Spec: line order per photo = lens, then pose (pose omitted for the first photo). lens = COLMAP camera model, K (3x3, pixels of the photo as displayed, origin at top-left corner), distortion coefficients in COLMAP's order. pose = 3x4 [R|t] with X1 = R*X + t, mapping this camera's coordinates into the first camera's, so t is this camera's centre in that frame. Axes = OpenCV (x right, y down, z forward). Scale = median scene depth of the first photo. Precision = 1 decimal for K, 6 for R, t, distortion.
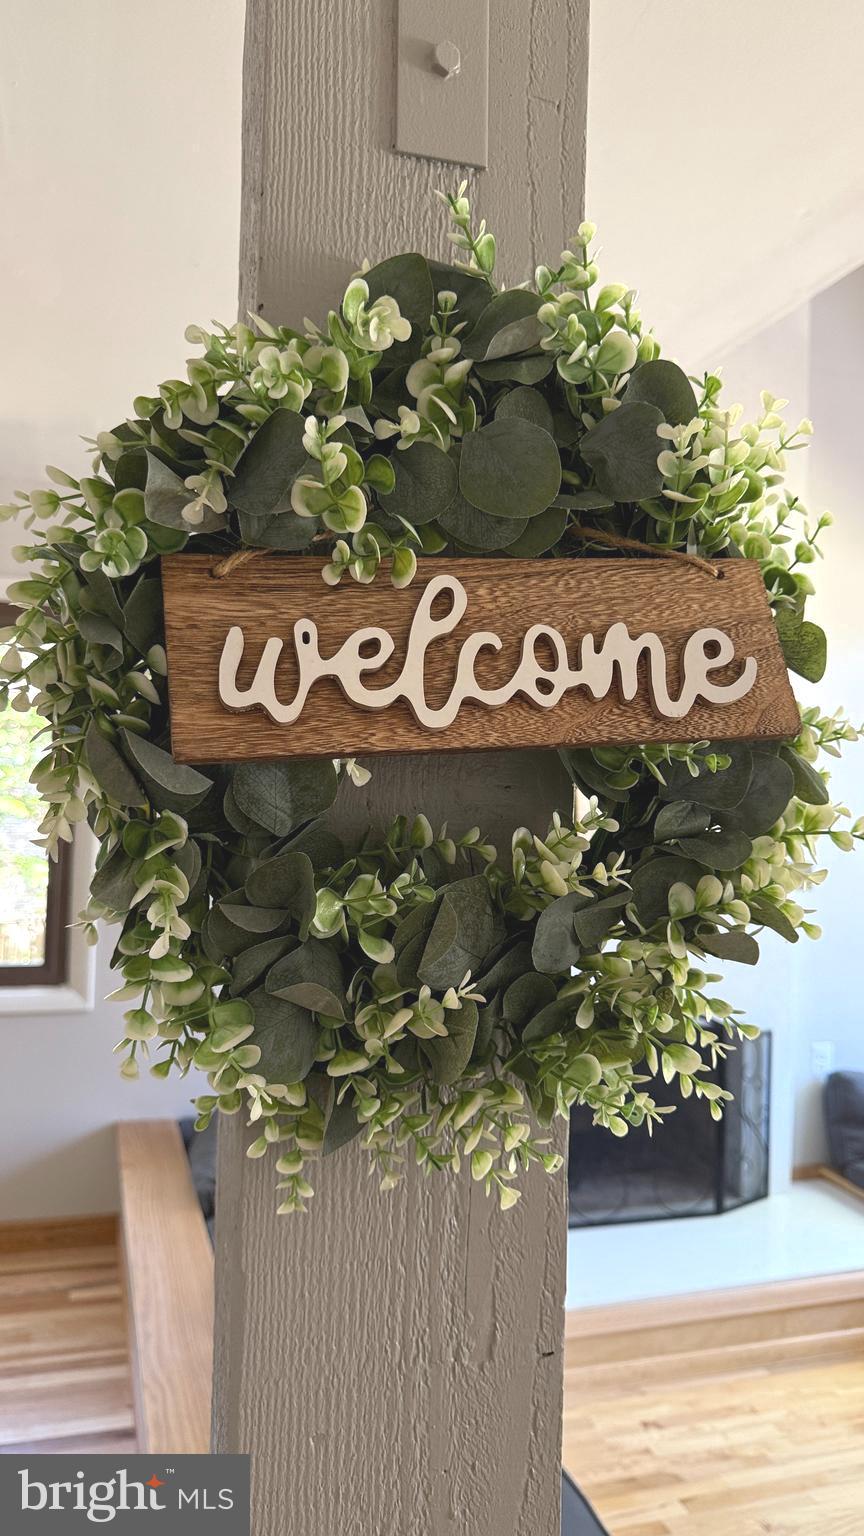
lens RADIAL K [[1138.5, 0, 432.0], [0, 1138.5, 768.0], [0, 0, 1]] dist [-0.004571, -0.002191]
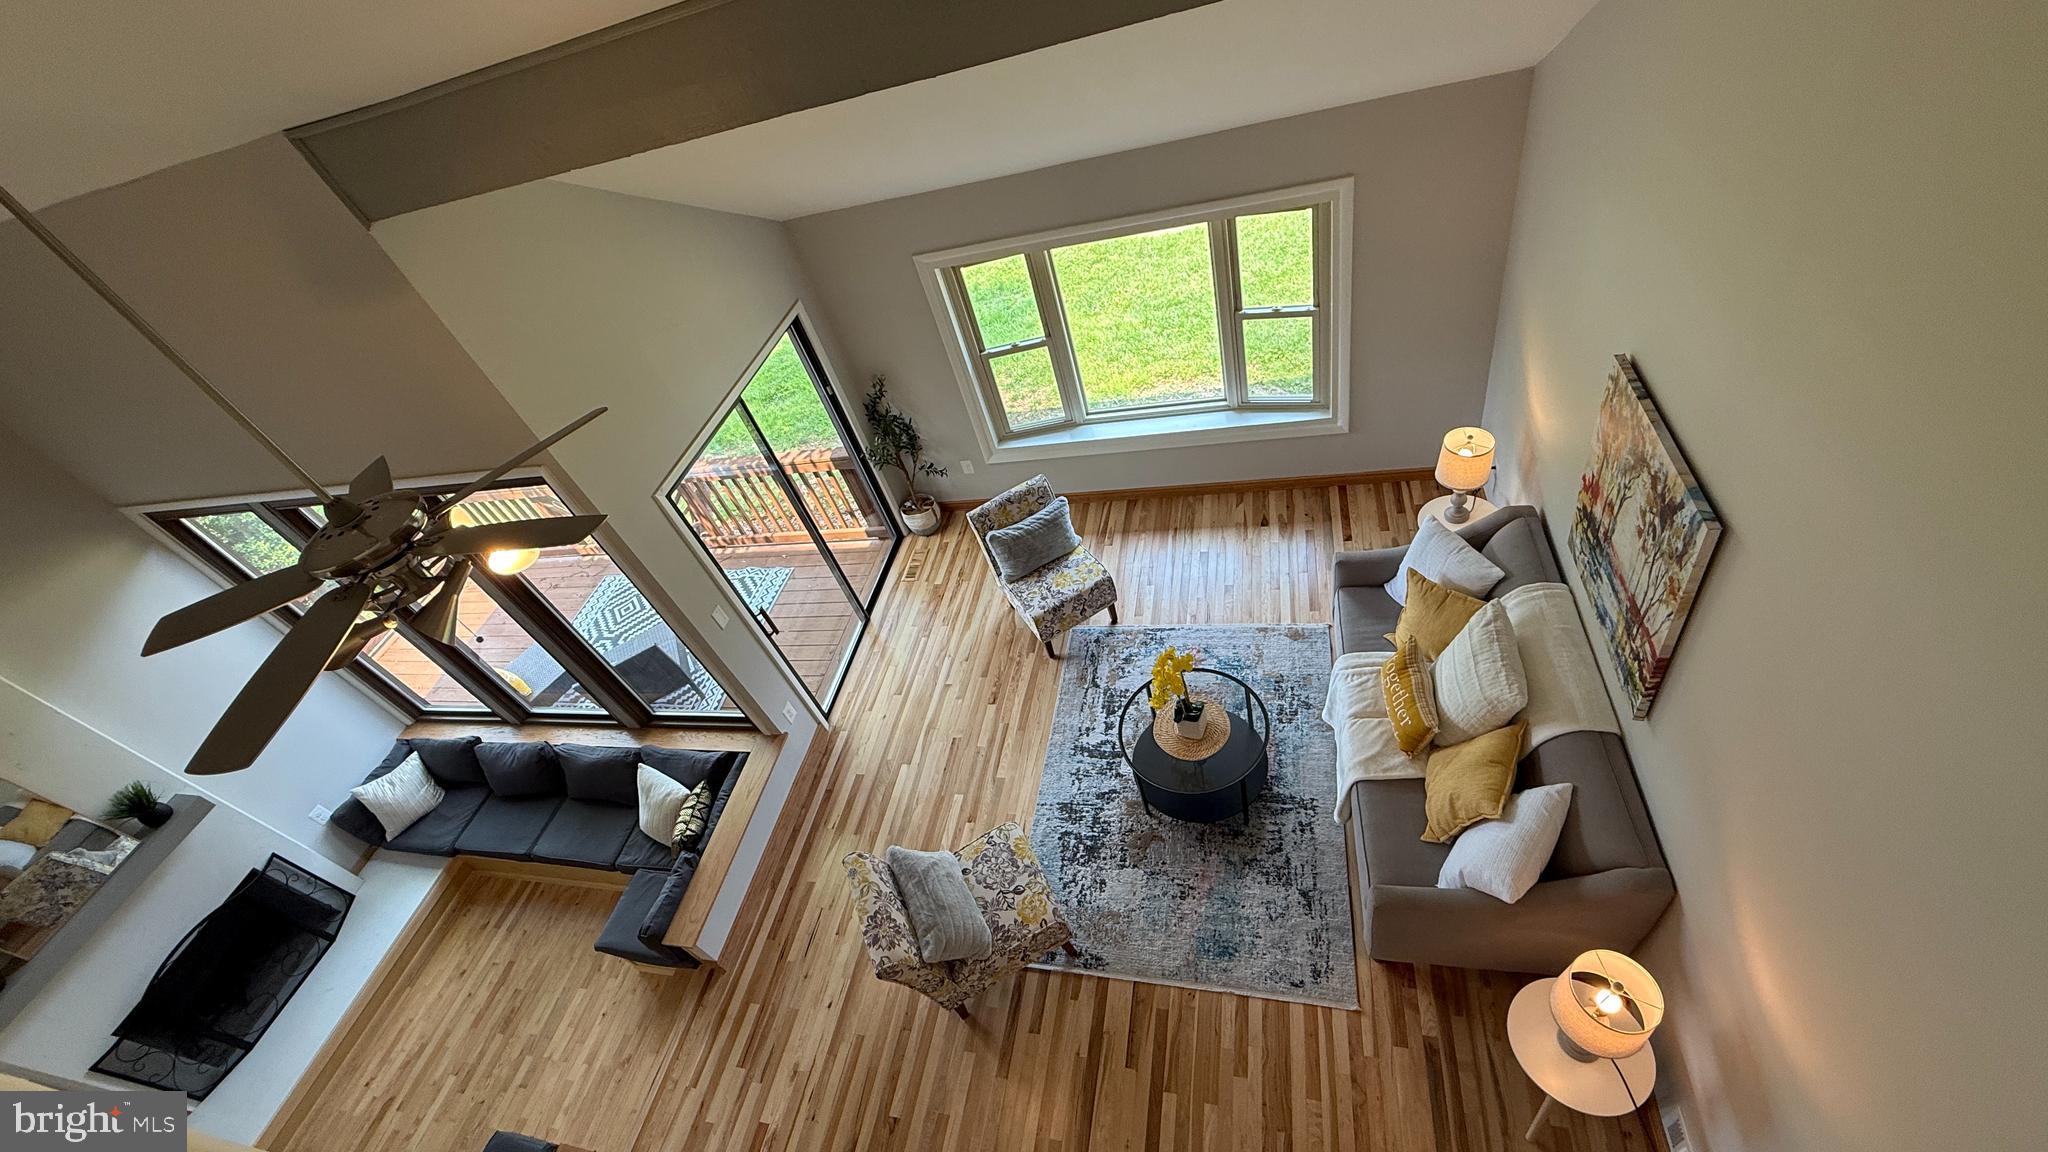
lens RADIAL K [[813.9, 0, 1016.9], [0, 813.9, 572.8], [0, 0, 1]] dist [0.000629, -0.000299]
pose [[0.480051, -0.711114, 0.513680, 4.129302], [0.256104, 0.673662, 0.693247, -4.869028], [-0.839024, -0.201239, 0.505511, -3.489309]]
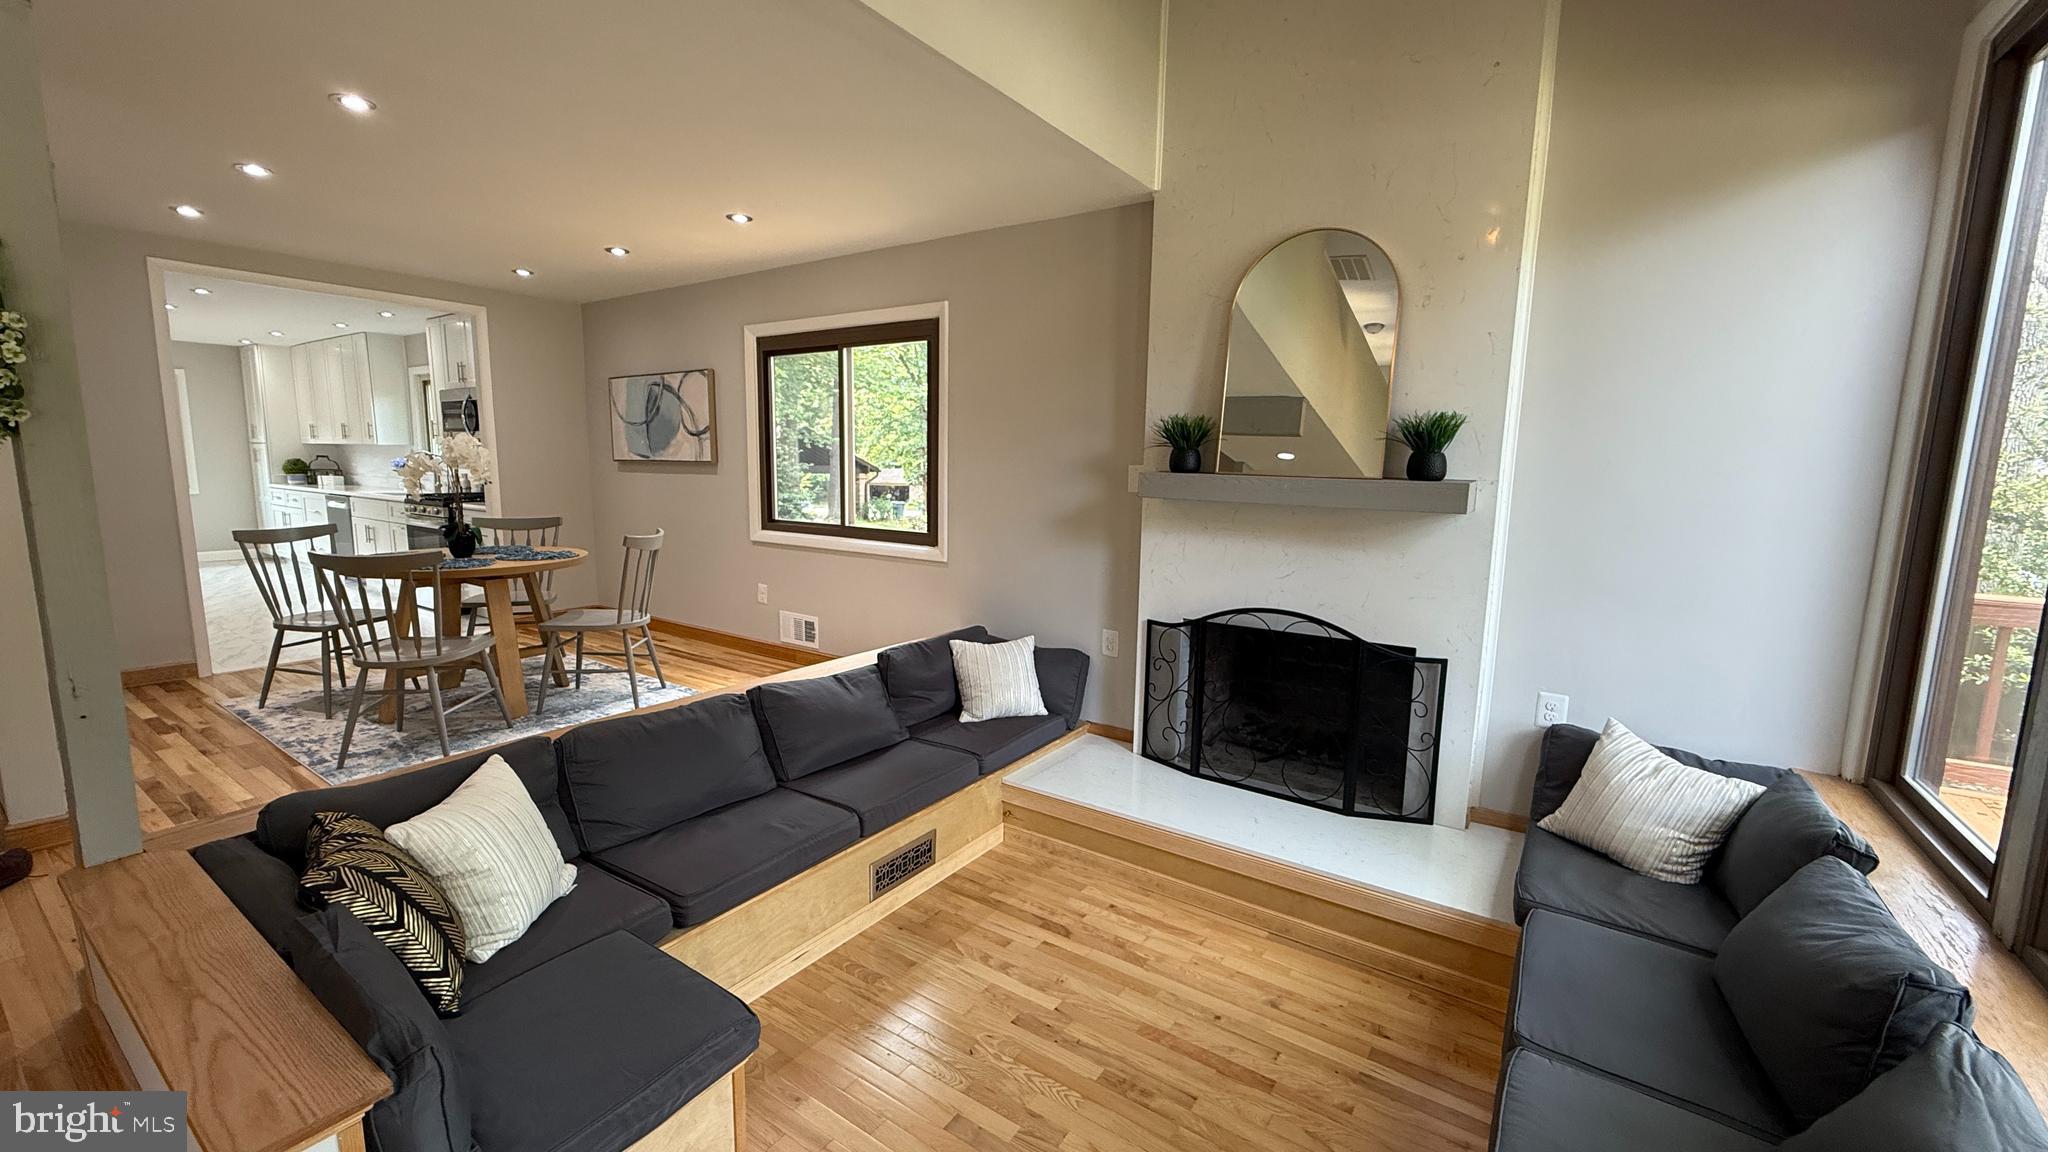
lens RADIAL K [[813.9, 0, 1016.9], [0, 813.9, 572.8], [0, 0, 1]] dist [0.000629, -0.000299]
pose [[0.600177, 0.092260, -0.794528, 5.157928], [0.010721, 0.992308, 0.123325, 0.558457], [0.799795, -0.082535, 0.594572, 2.503482]]
